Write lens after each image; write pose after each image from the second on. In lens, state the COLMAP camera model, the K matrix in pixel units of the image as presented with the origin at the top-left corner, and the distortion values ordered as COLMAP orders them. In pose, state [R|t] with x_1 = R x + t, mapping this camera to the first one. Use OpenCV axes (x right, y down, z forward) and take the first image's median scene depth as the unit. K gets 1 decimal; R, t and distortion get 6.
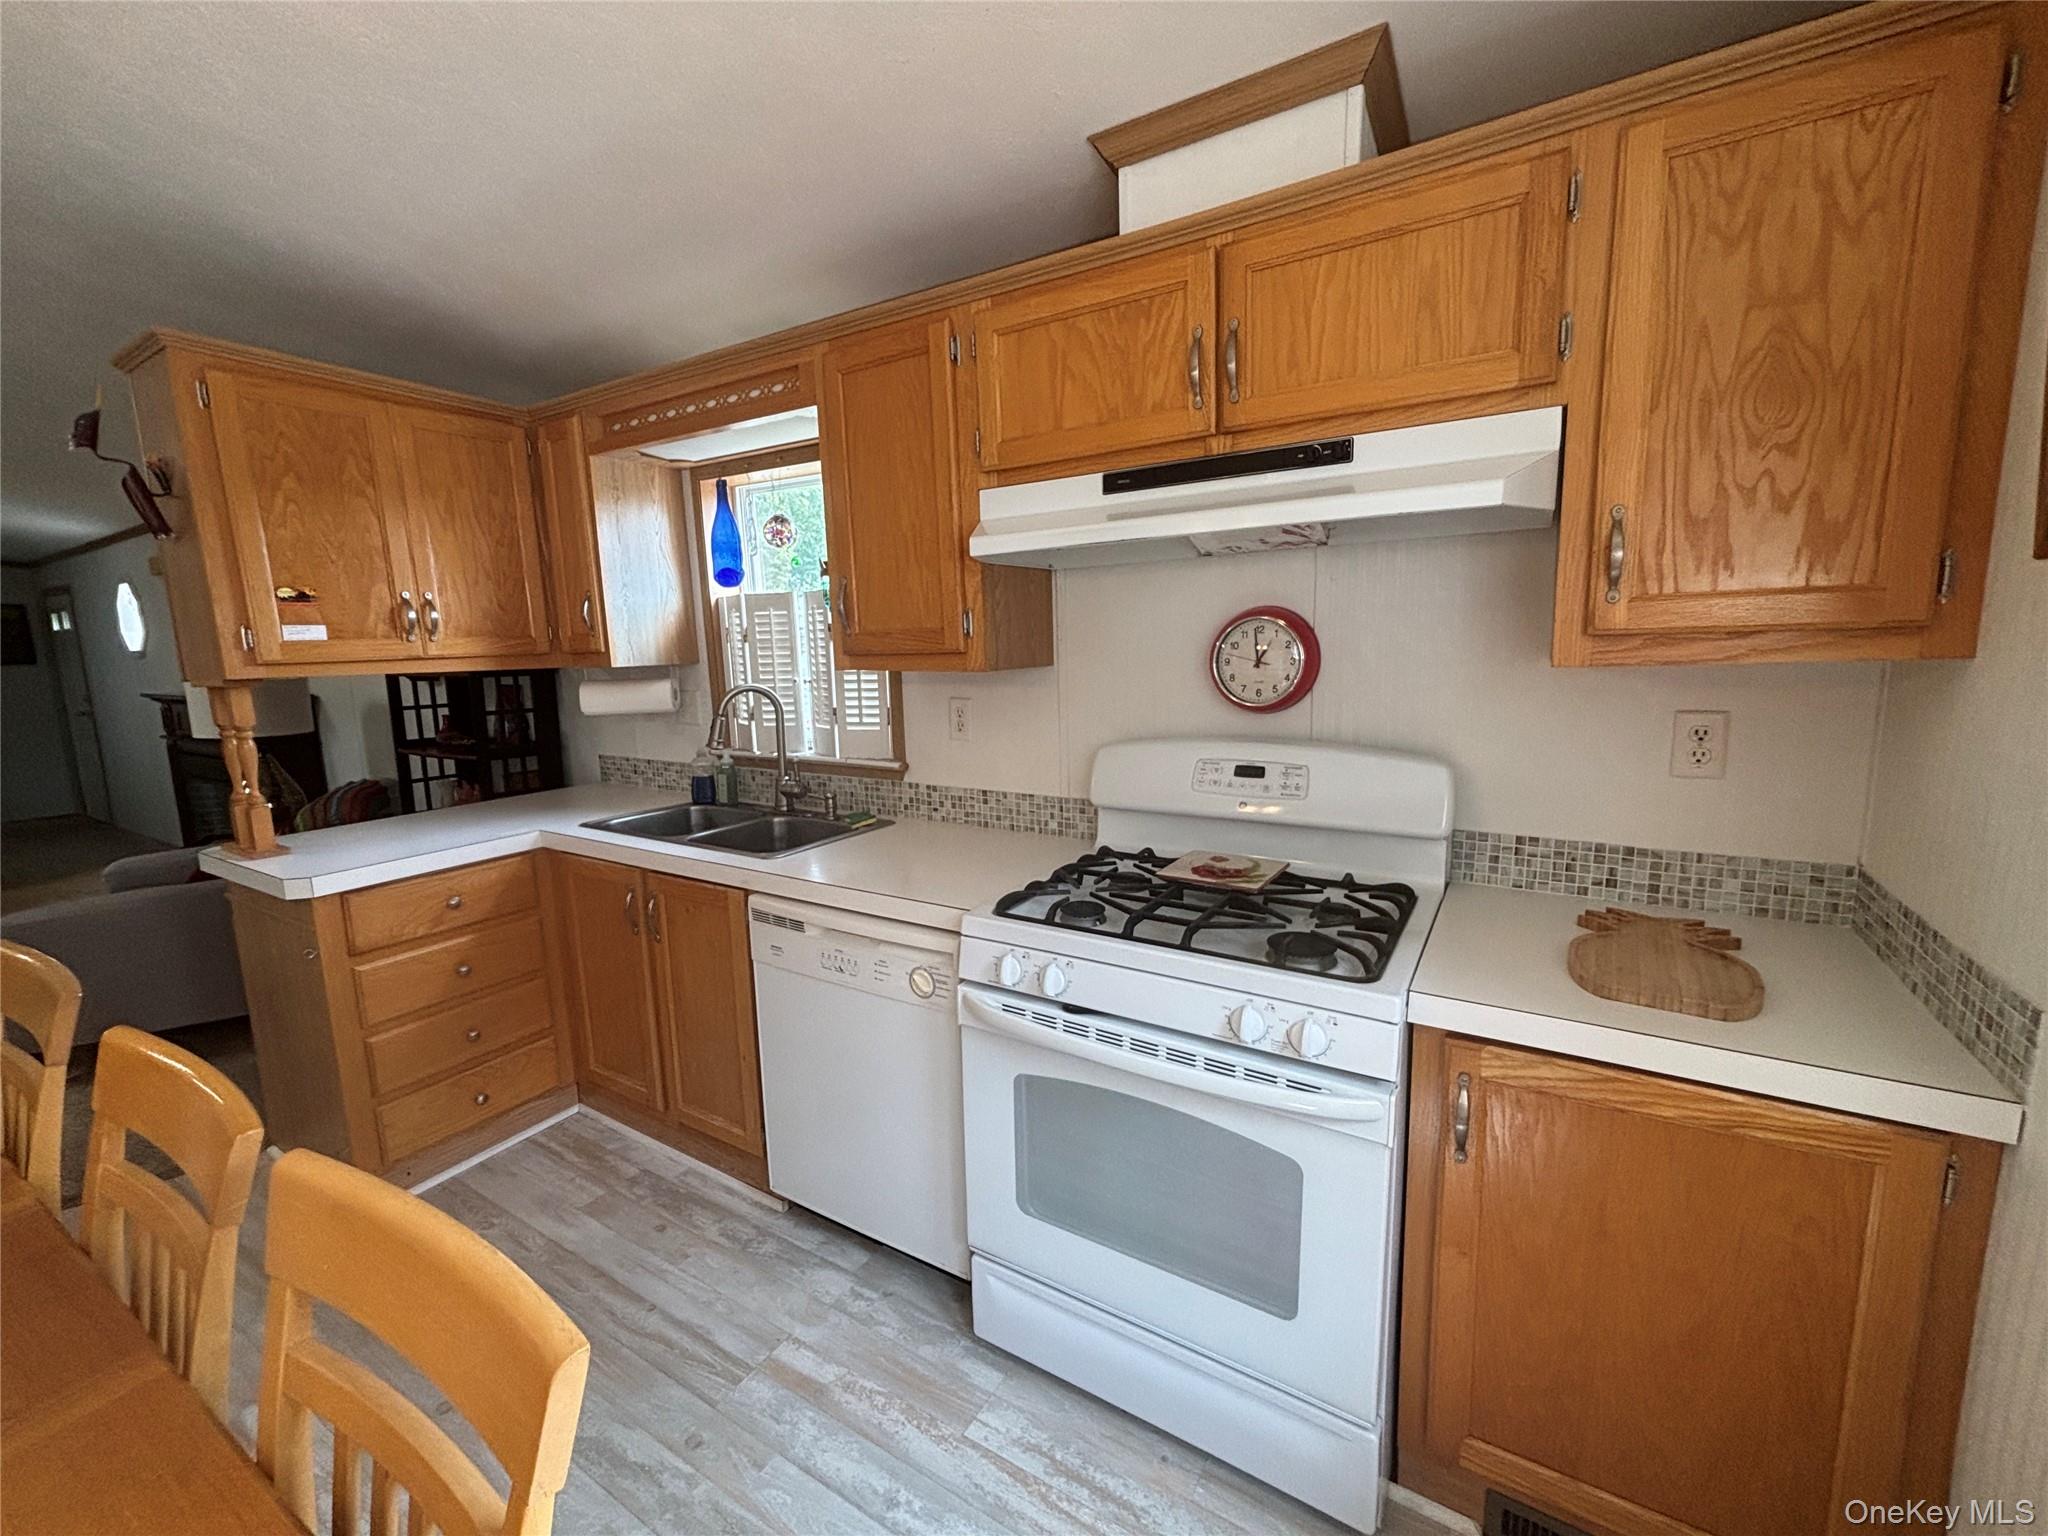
lens RADIAL K [[828.1, 0, 1090.8], [0, 828.1, 766.0], [0, 0, 1]] dist [-0.002052, 0.000339]
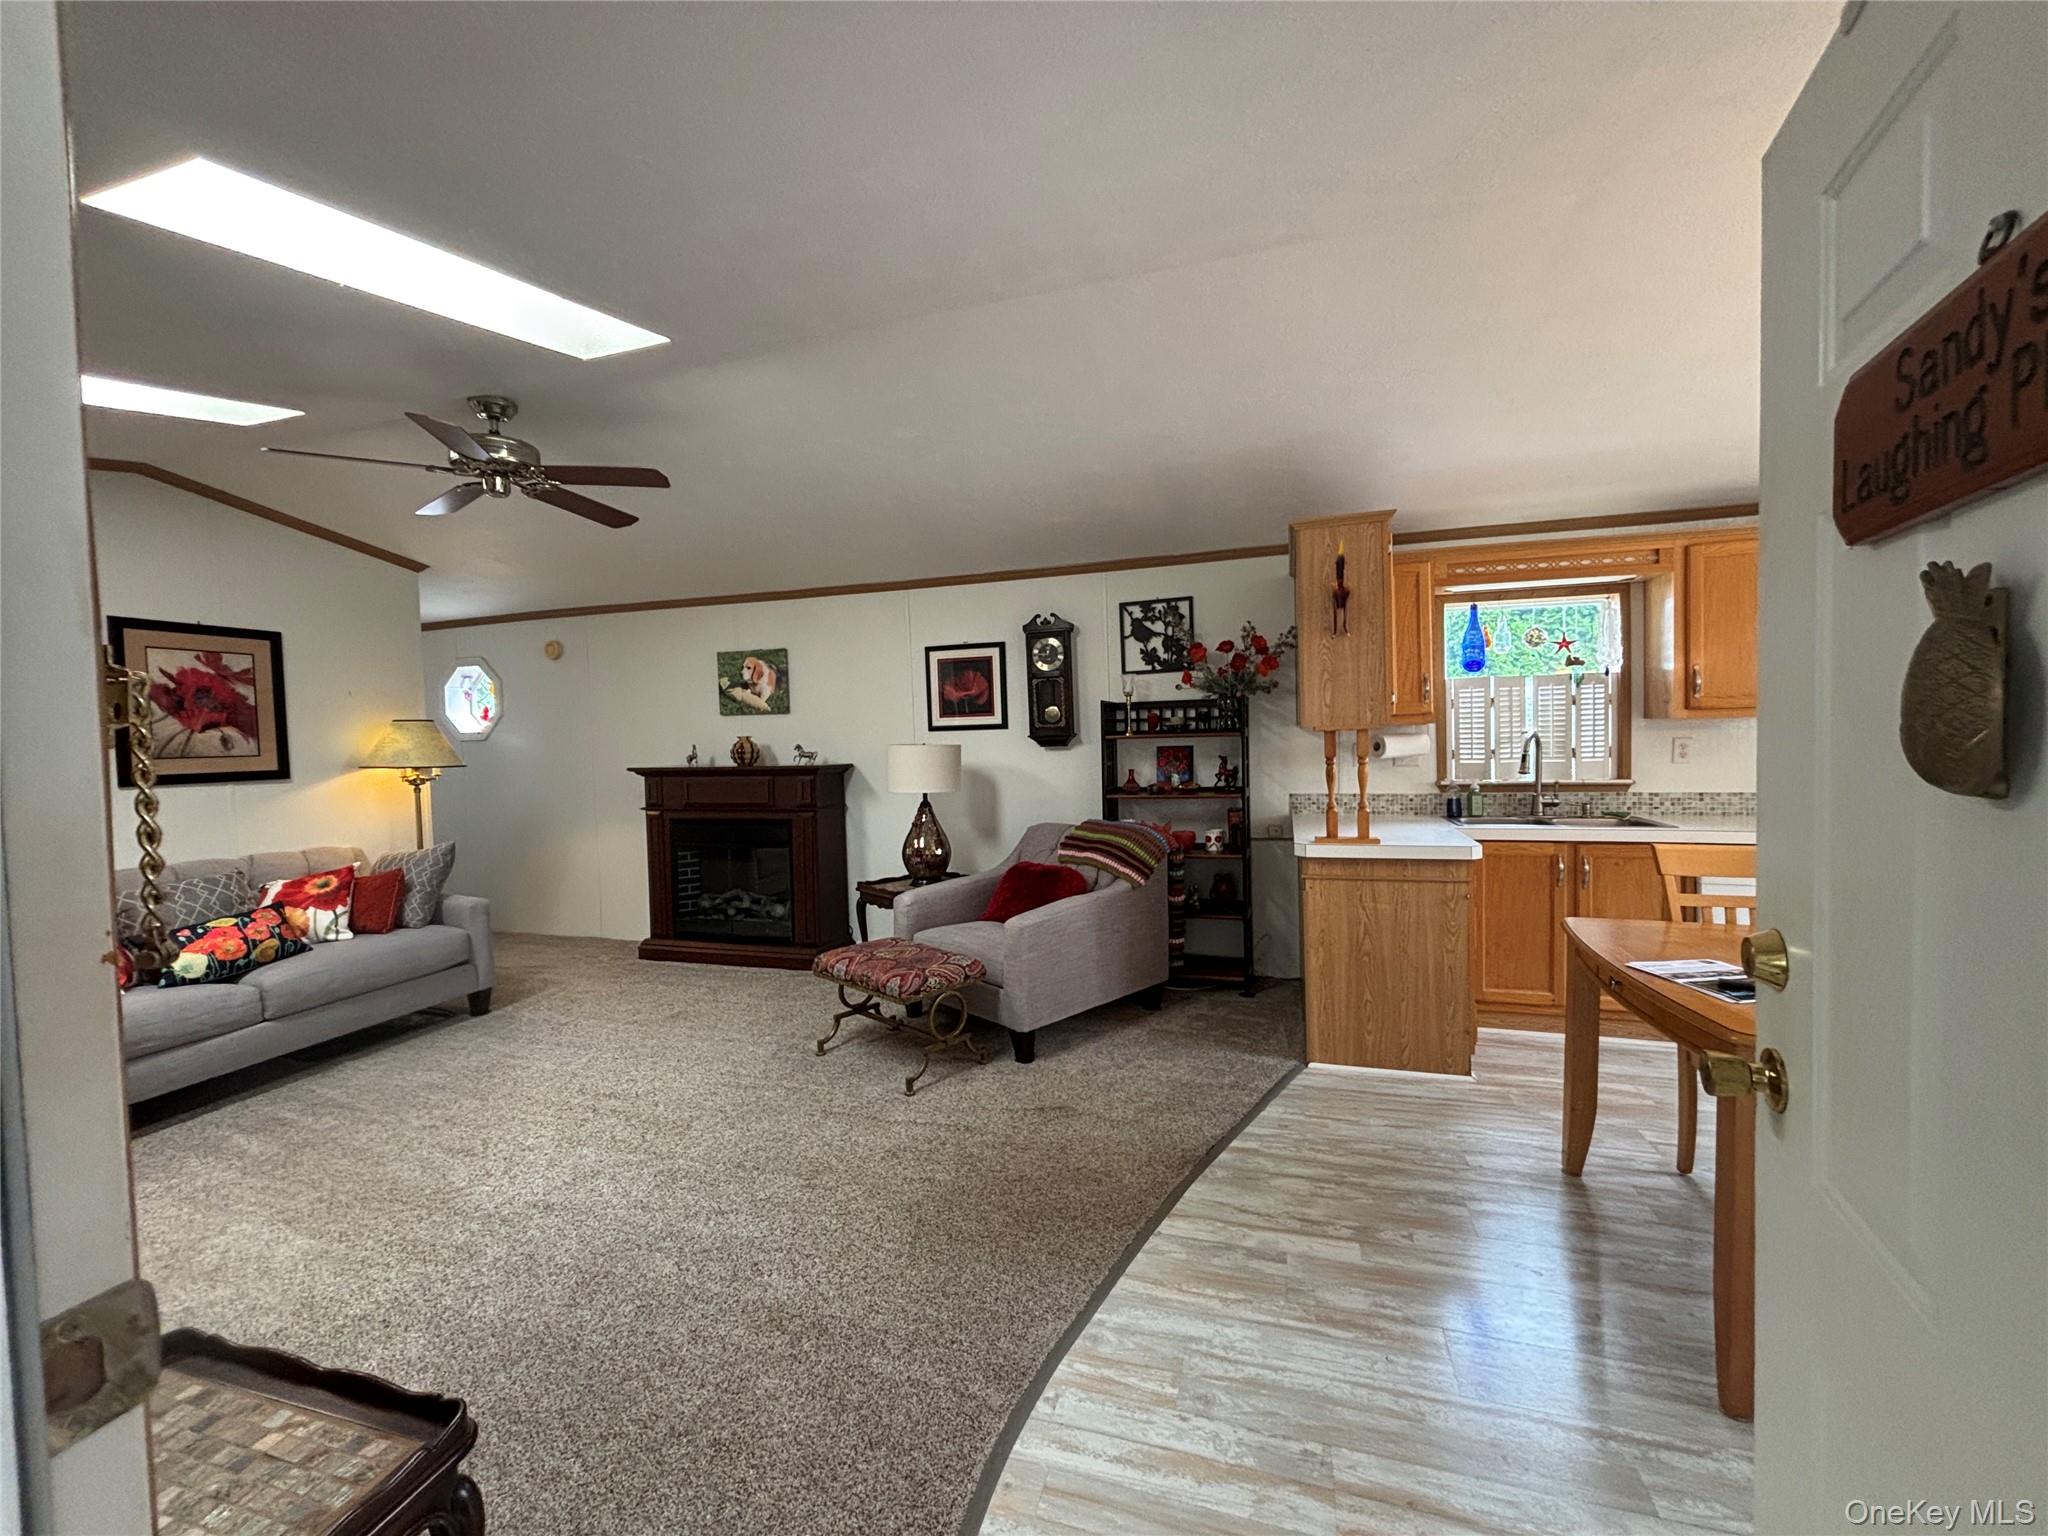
lens RADIAL K [[828.1, 0, 1026.0], [0, 828.1, 764.5], [0, 0, 1]] dist [-0.002052, 0.000339]
pose [[0.972283, -0.013393, 0.233423, -2.194511], [0.041652, 0.992310, -0.116556, 0.131346], [-0.230067, 0.123048, 0.965364, -0.361028]]
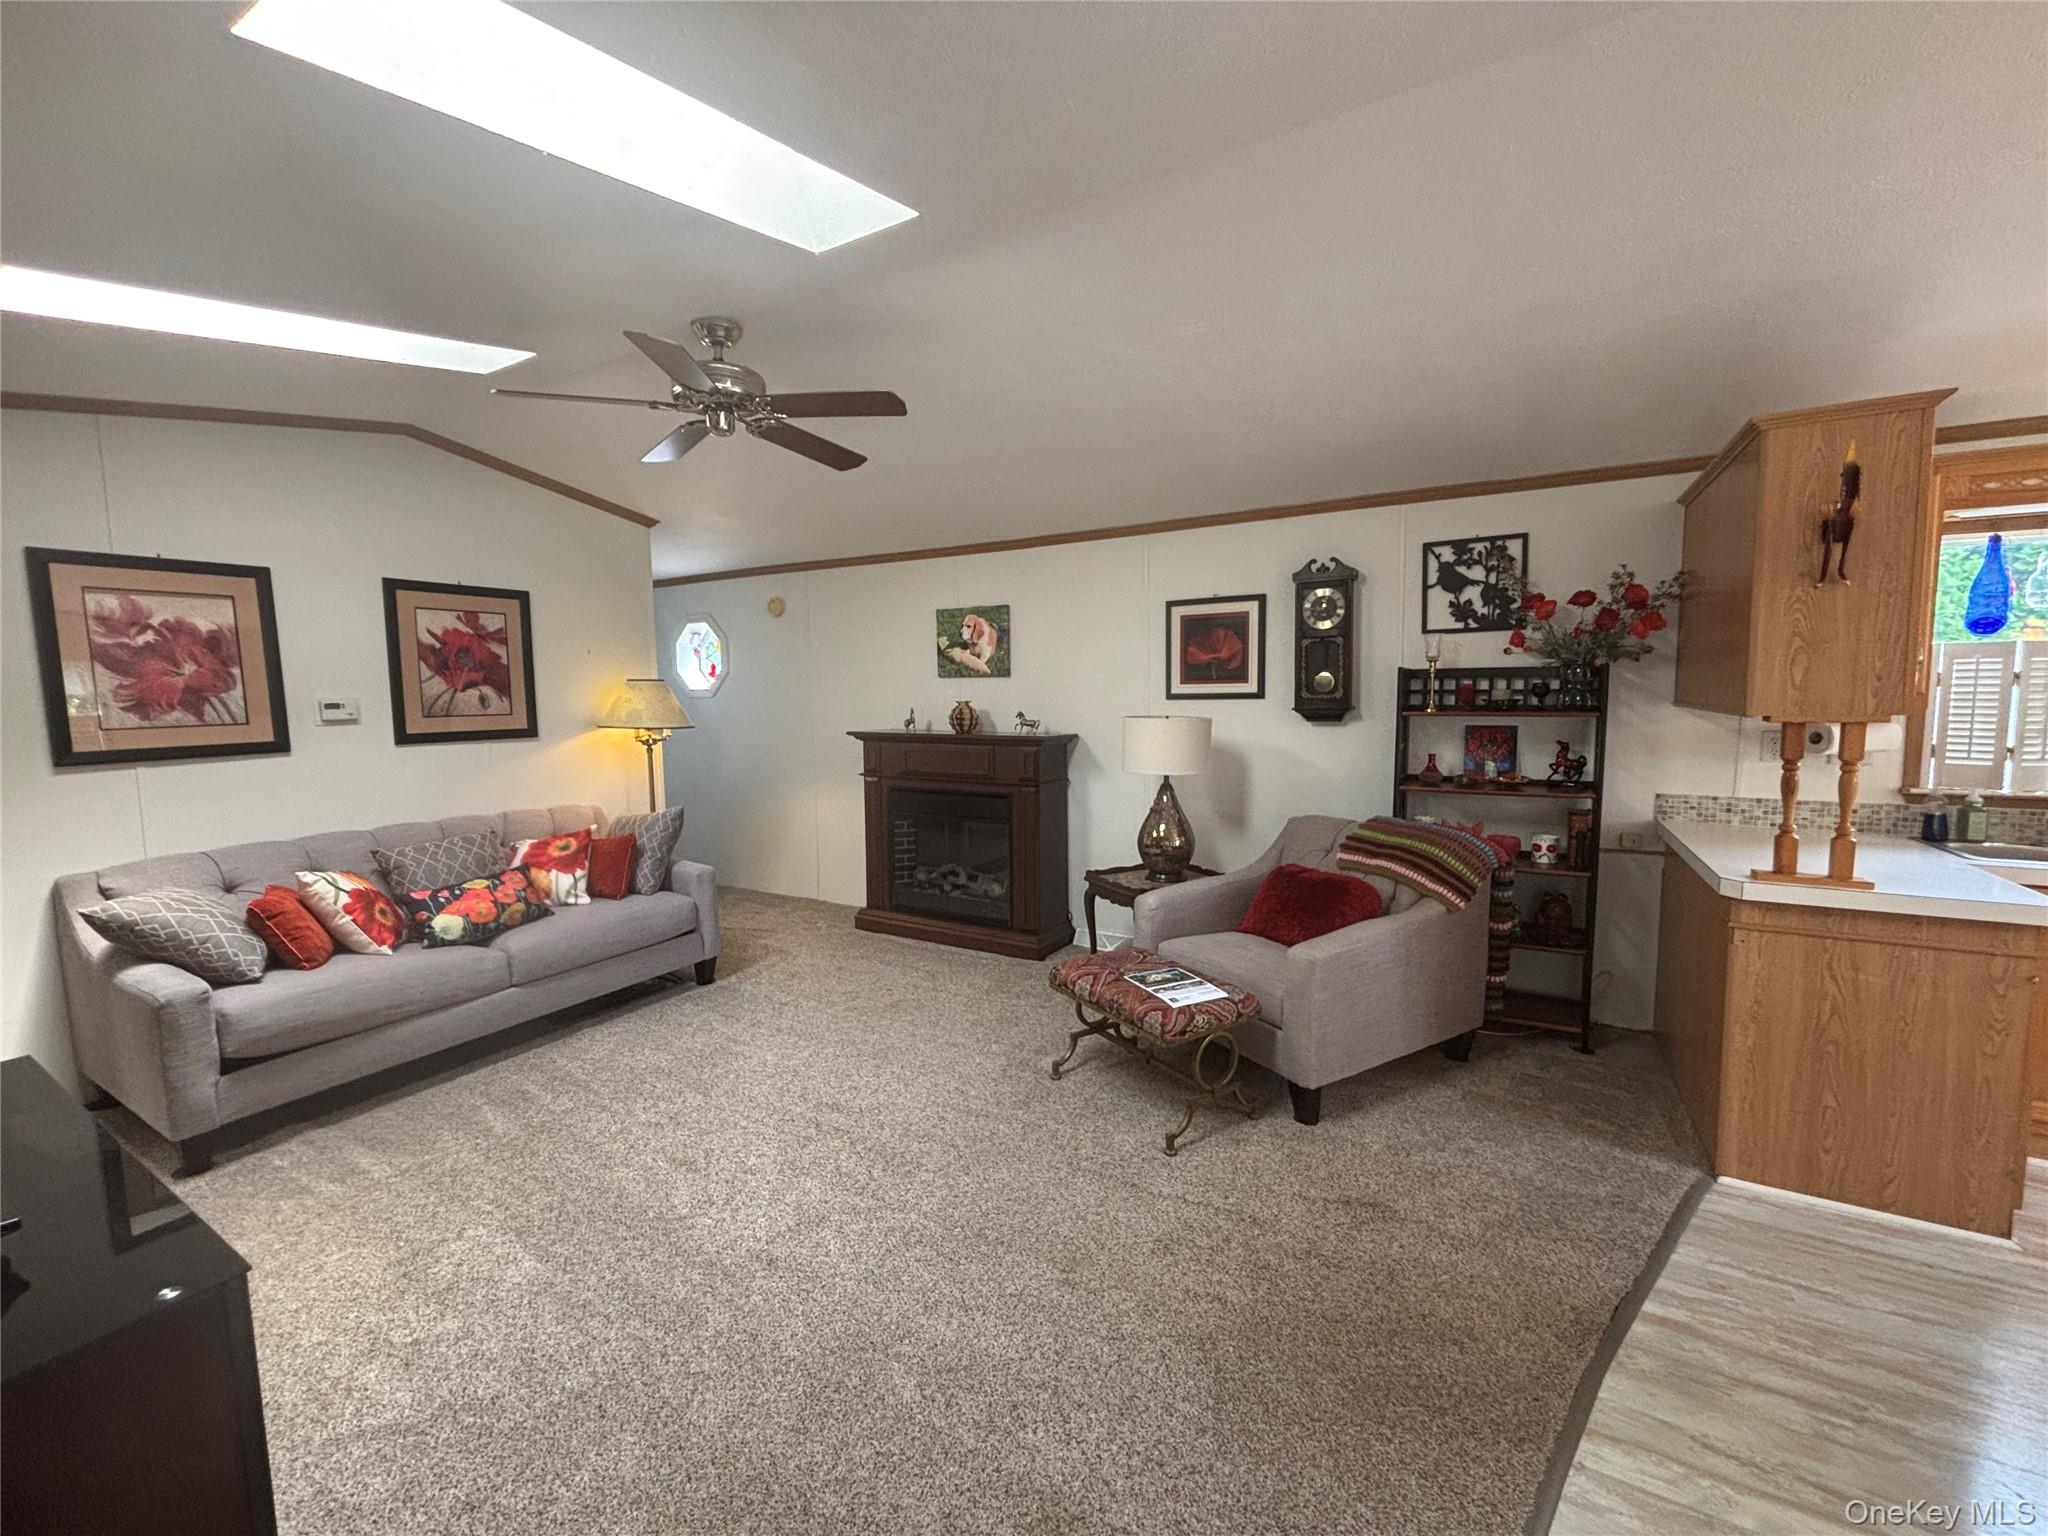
lens RADIAL K [[828.1, 0, 1022.4], [0, 828.1, 765.5], [0, 0, 1]] dist [-0.002052, 0.000339]
pose [[0.999868, 0.009224, 0.013399, -2.306700], [-0.008388, 0.998090, -0.061197, 0.034714], [-0.013938, 0.061077, 0.998036, -0.032807]]
